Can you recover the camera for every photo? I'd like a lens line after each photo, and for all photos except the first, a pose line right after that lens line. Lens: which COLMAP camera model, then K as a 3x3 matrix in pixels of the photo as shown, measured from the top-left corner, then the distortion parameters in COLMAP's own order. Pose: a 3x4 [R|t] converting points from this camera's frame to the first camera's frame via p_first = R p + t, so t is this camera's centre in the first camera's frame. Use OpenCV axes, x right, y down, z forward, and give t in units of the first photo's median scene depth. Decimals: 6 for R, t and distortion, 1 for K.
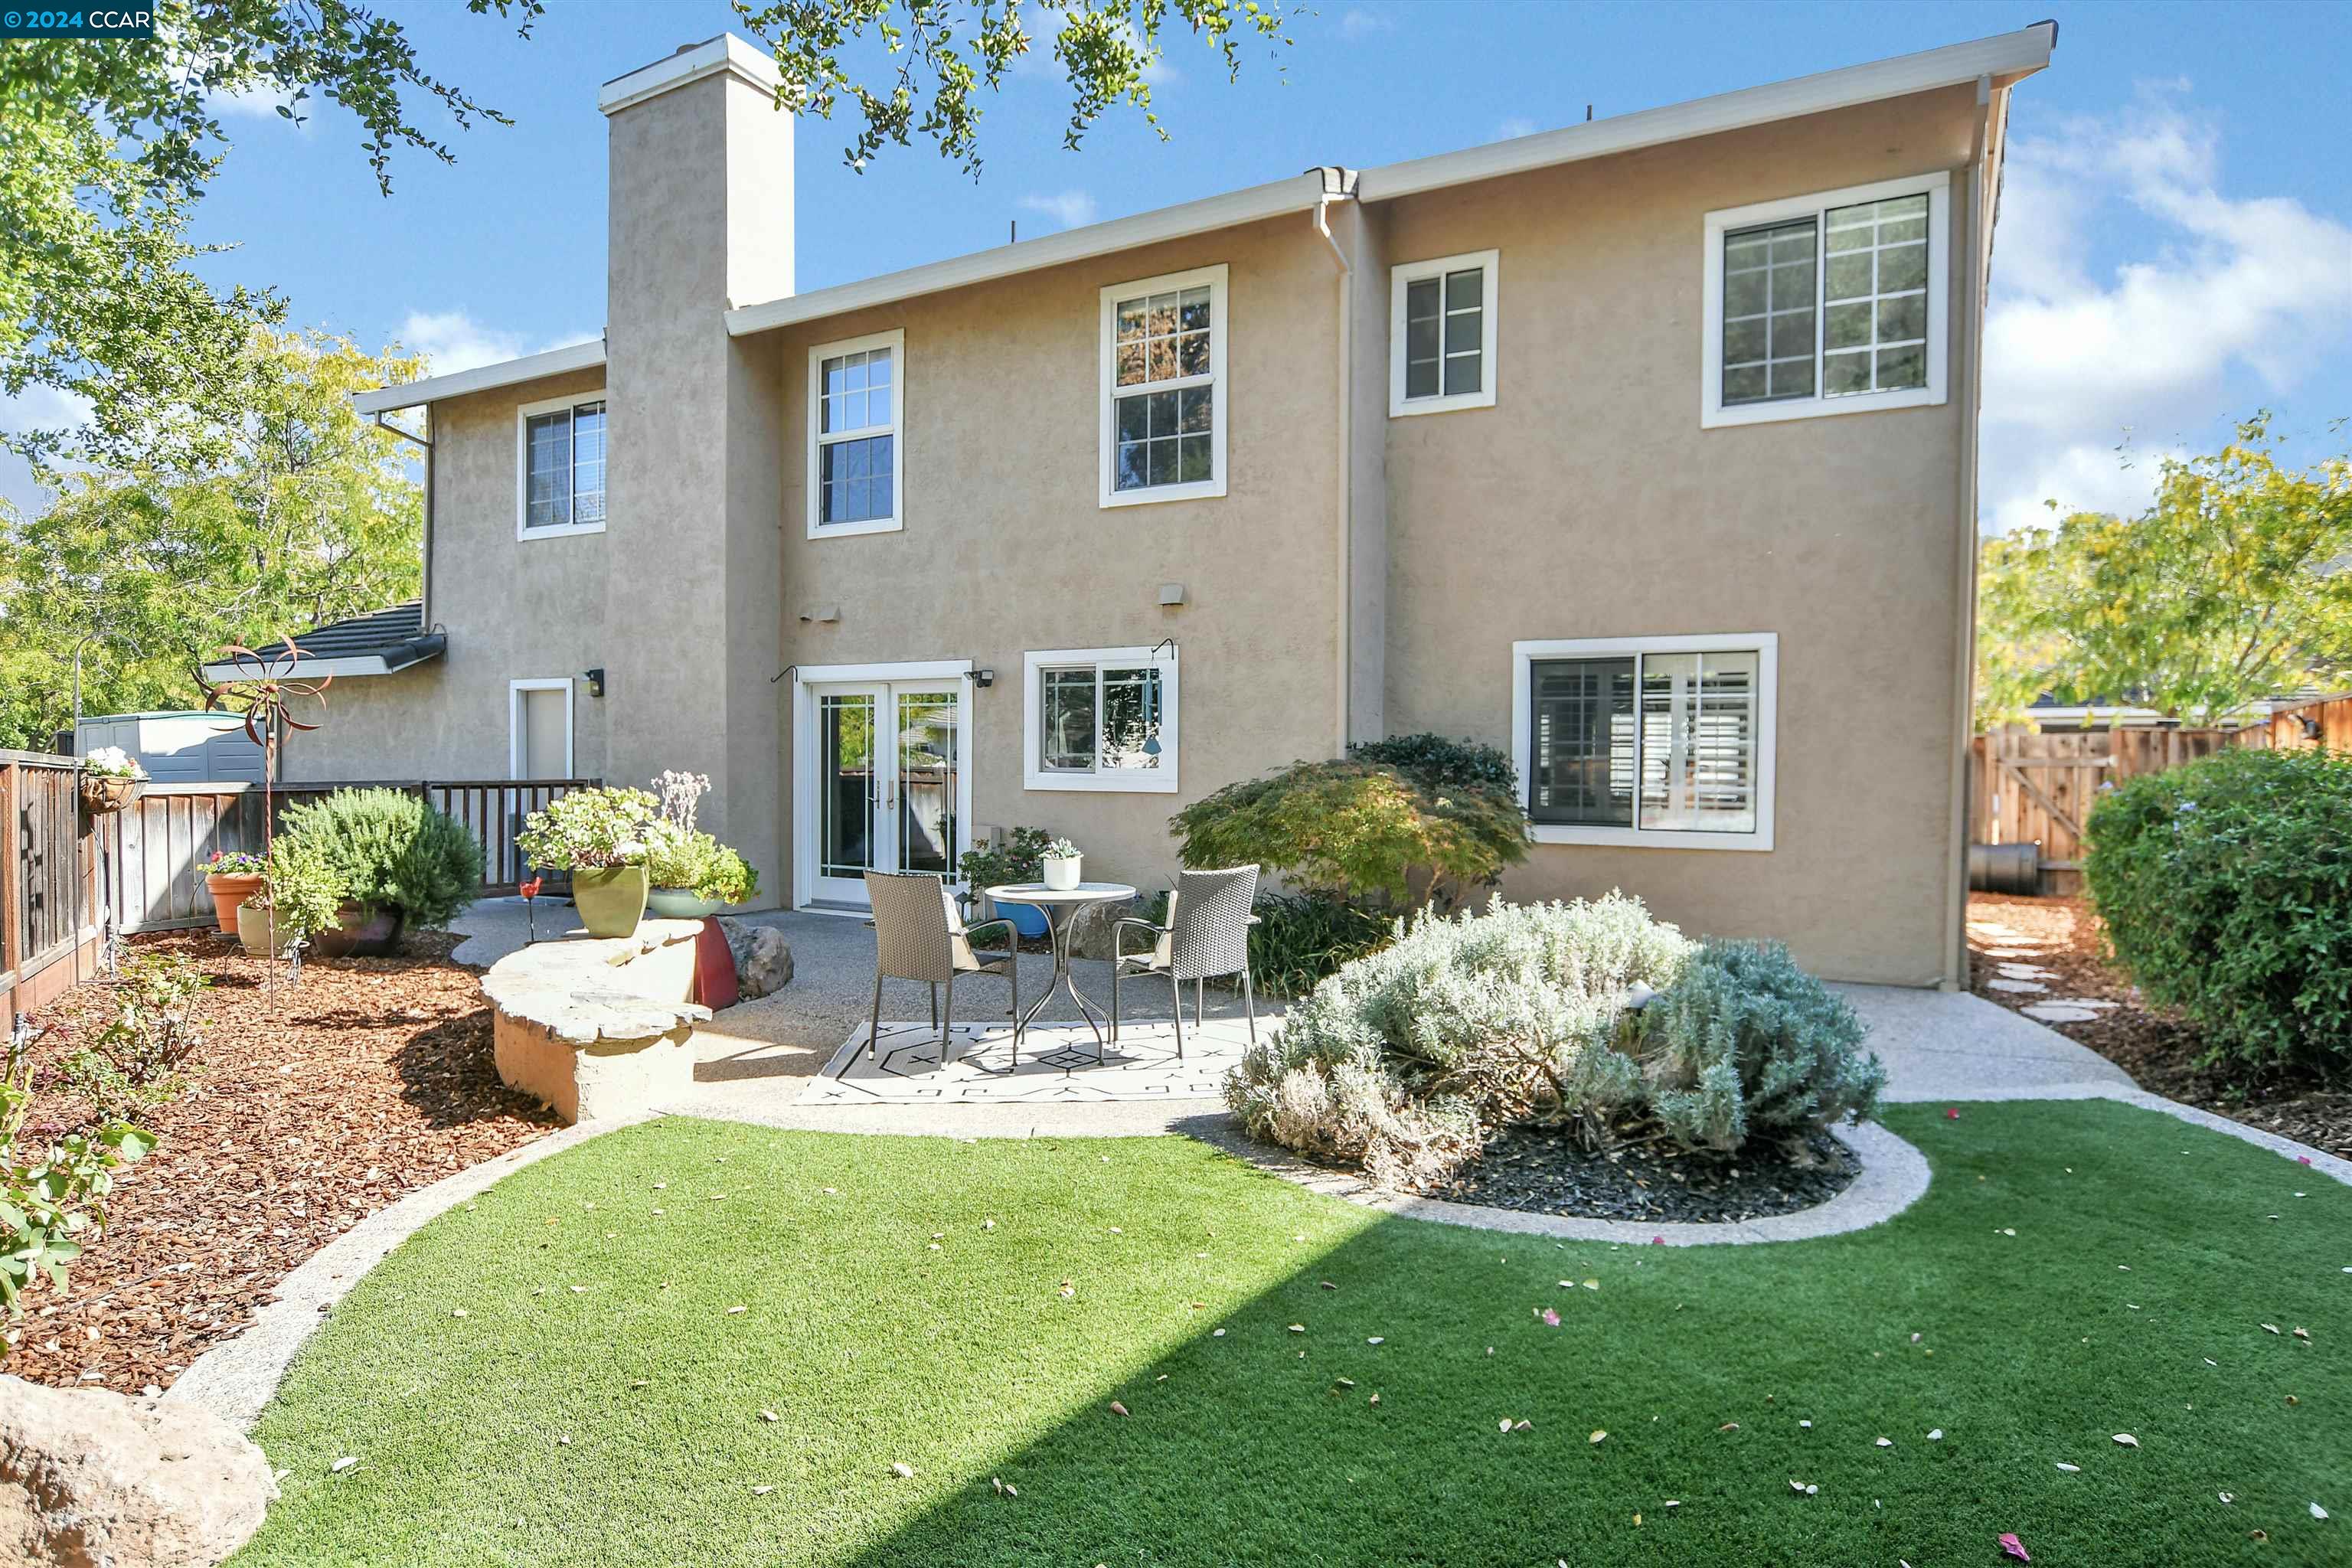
lens RADIAL K [[1283.0, 0, 1169.3], [0, 1283.0, 791.4], [0, 0, 1]] dist [-0.021410, 0.001407]
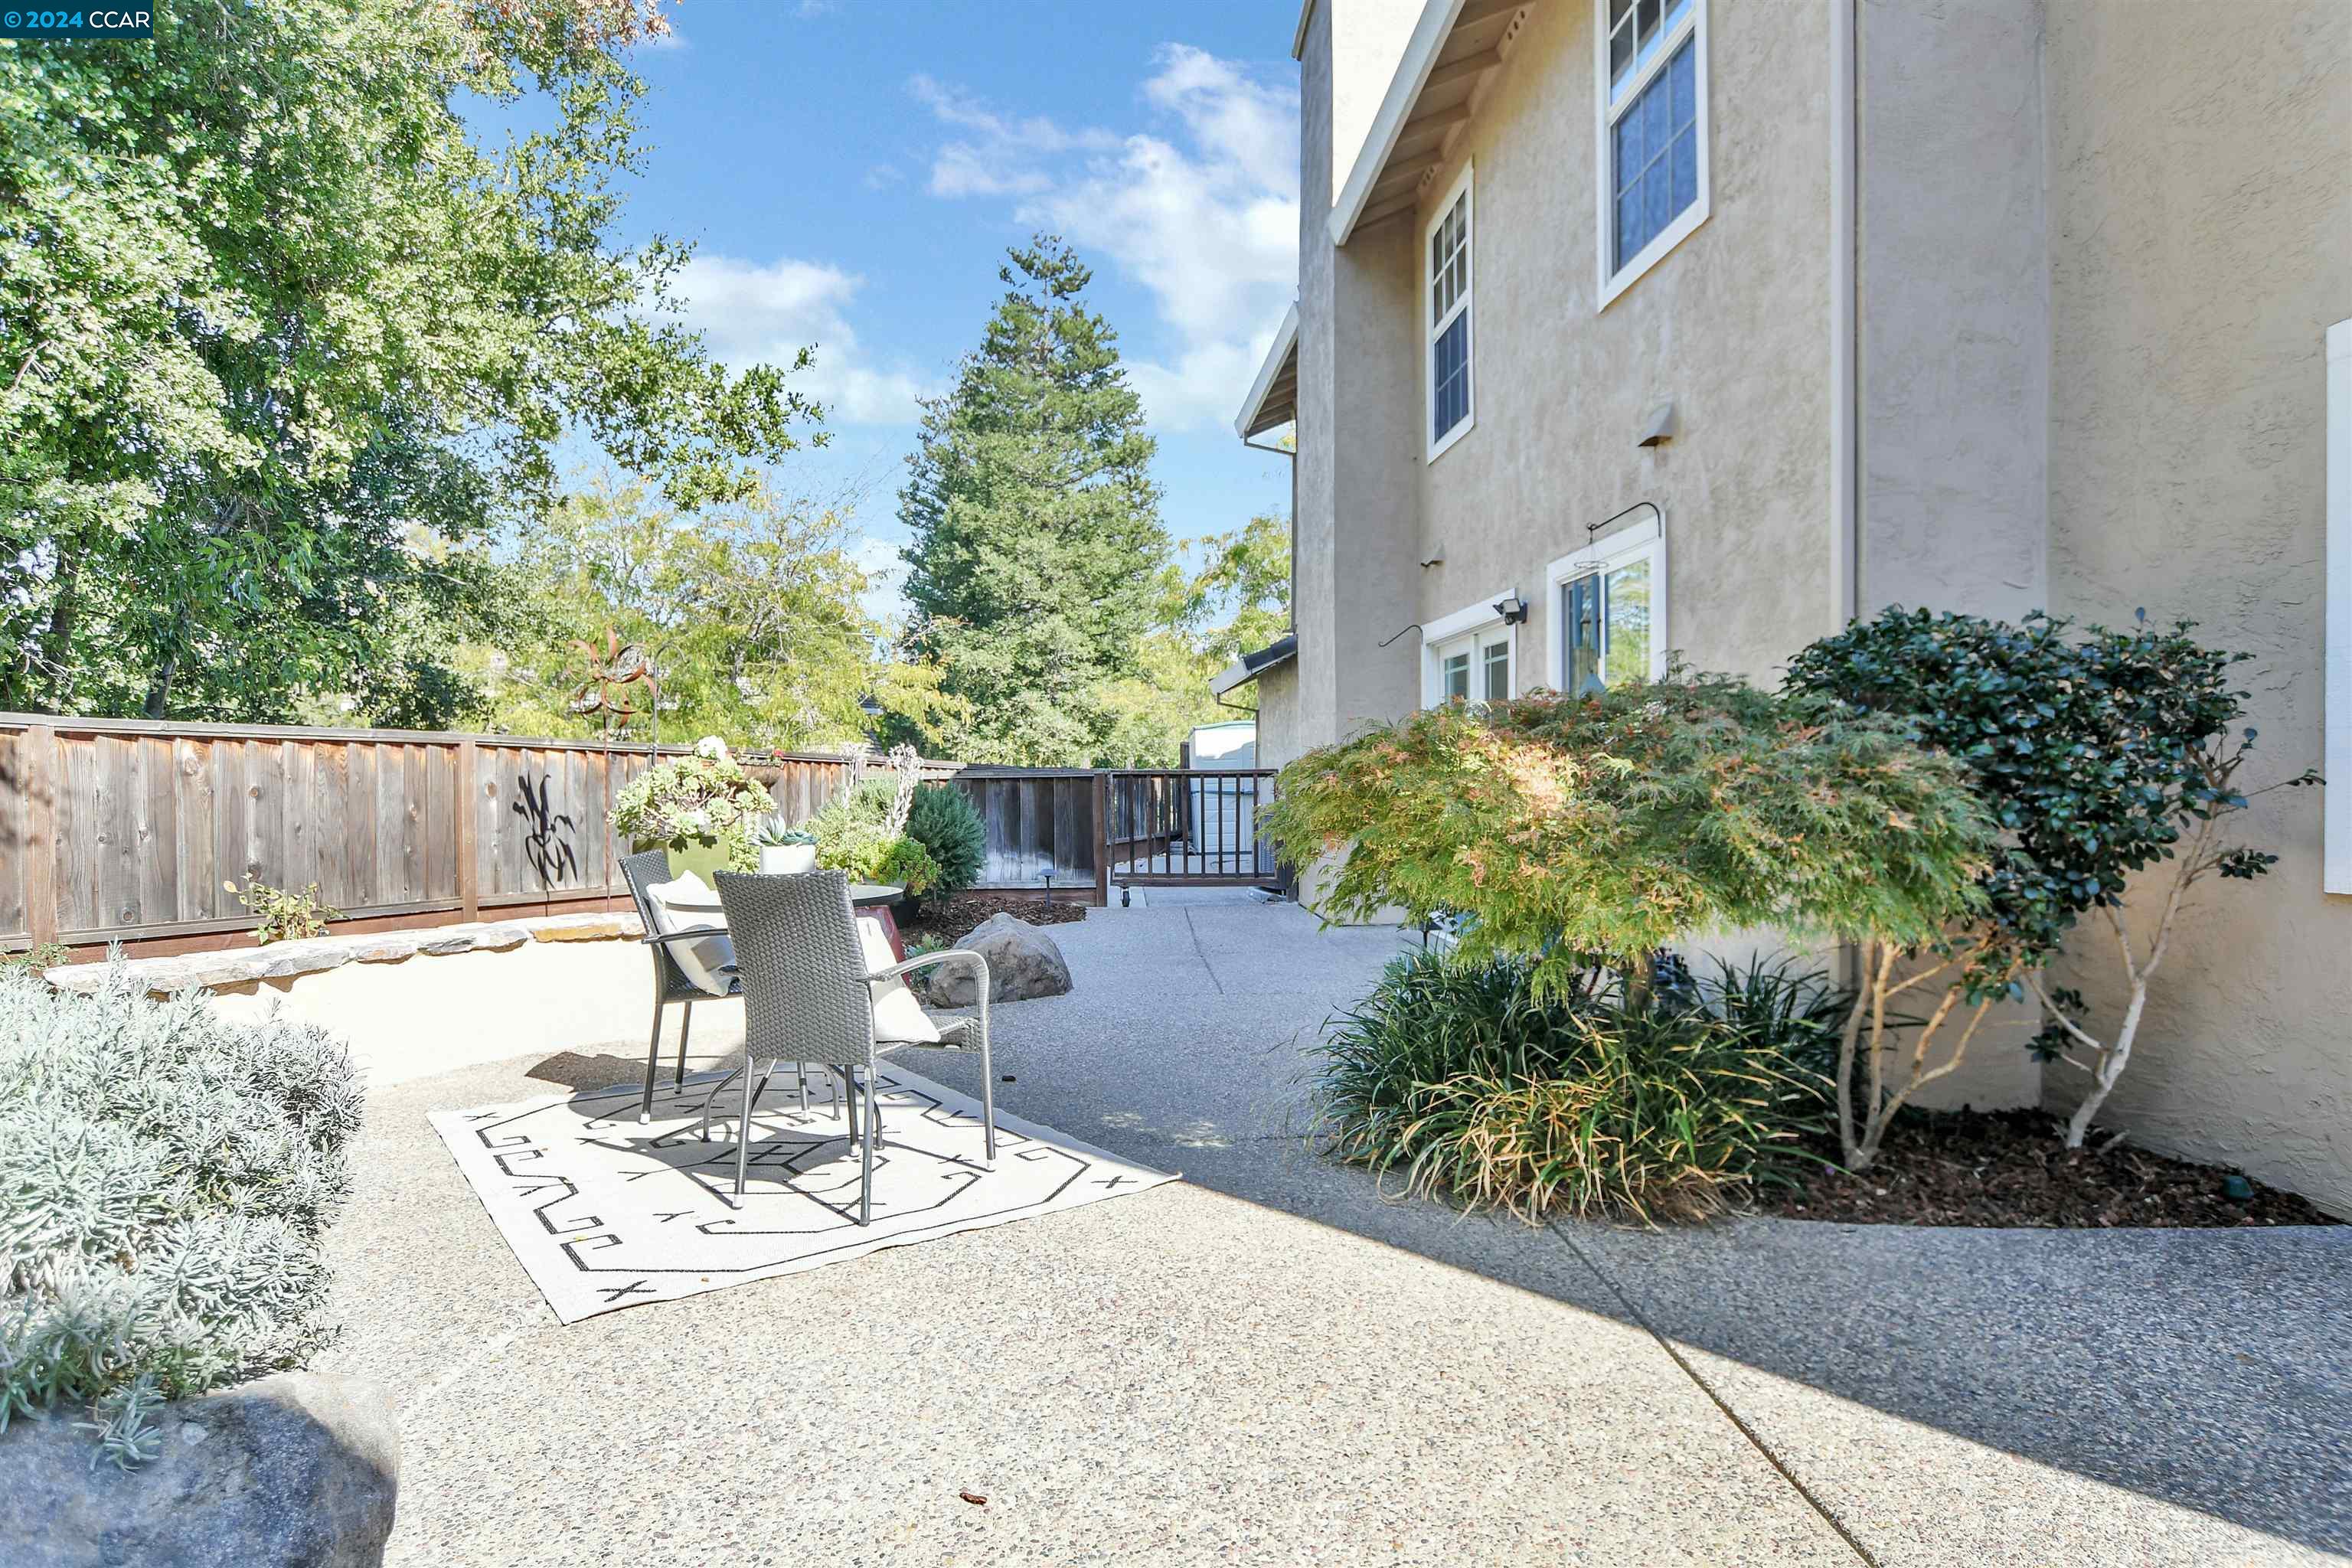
lens RADIAL K [[1297.3, 0, 1176.1], [0, 1297.3, 768.3], [0, 0, 1]] dist [-0.009000, 0.000906]
pose [[0.548478, -0.012453, -0.836072, 0.374480], [-0.012883, 0.999645, -0.023340, 0.017391], [0.836066, 0.023573, 0.548122, 0.517737]]
